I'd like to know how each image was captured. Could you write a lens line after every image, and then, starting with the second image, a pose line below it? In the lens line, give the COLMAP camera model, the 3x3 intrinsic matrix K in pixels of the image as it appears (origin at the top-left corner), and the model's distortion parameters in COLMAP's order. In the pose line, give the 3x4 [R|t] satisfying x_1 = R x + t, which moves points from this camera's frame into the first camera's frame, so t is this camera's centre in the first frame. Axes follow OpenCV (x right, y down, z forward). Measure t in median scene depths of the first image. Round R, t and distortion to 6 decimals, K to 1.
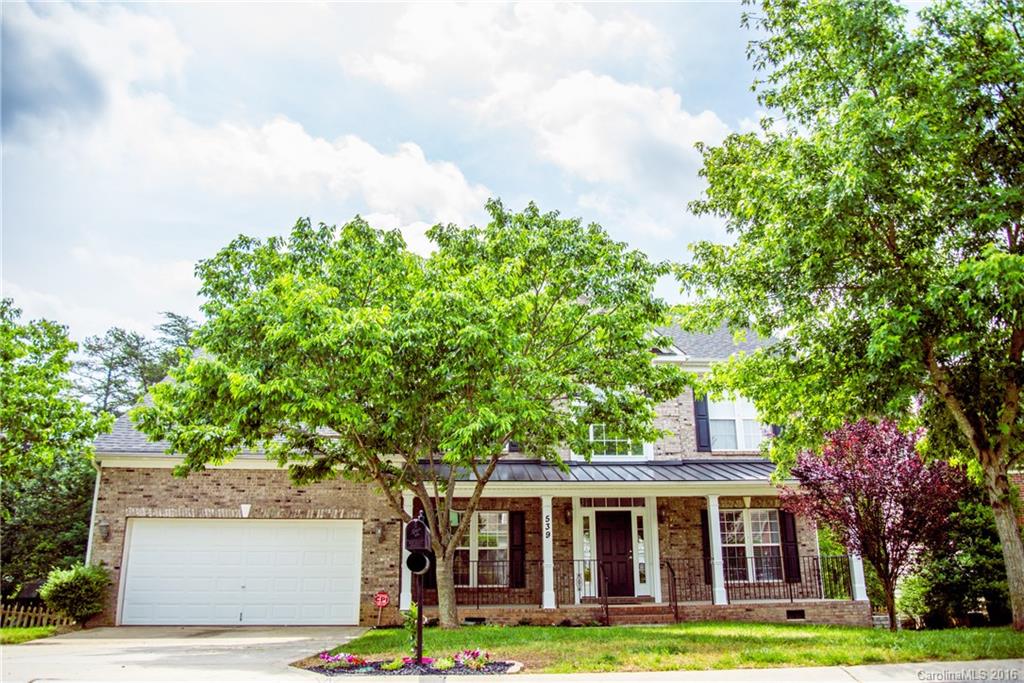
lens RADIAL K [[715.9, 0, 511.2], [0, 715.9, 344.7], [0, 0, 1]] dist [-0.054370, 0.006978]
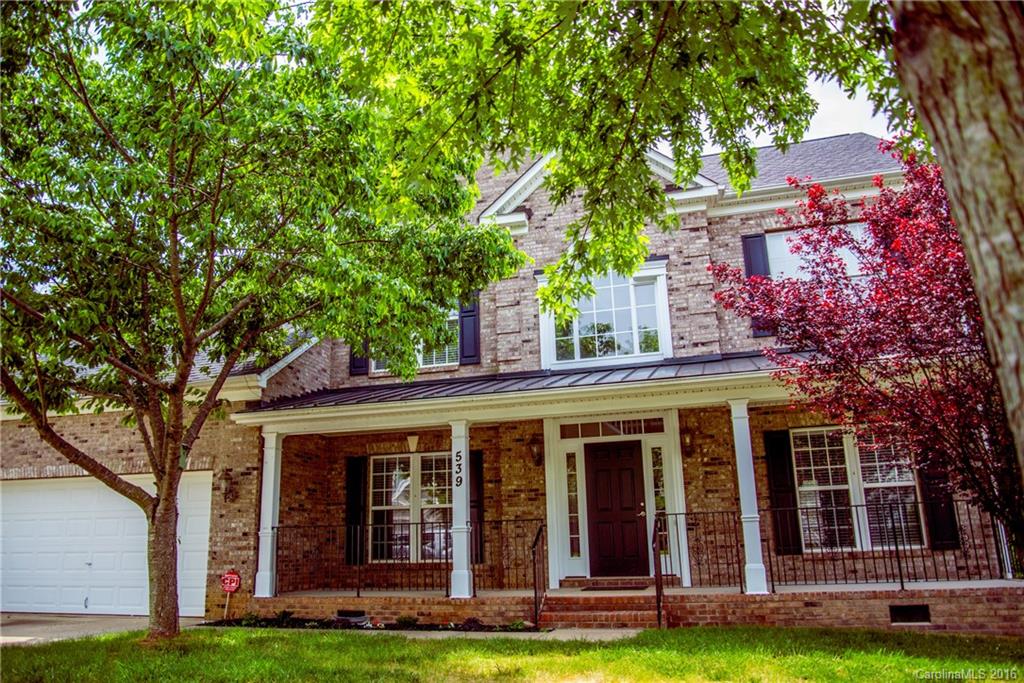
lens RADIAL K [[715.9, 0, 512.1], [0, 715.9, 334.7], [0, 0, 1]] dist [-0.054370, 0.006978]
pose [[0.935946, -0.113232, -0.333441, 0.321675], [0.123433, 0.992307, 0.009495, 0.138188], [0.329801, -0.050045, 0.942723, 0.427791]]
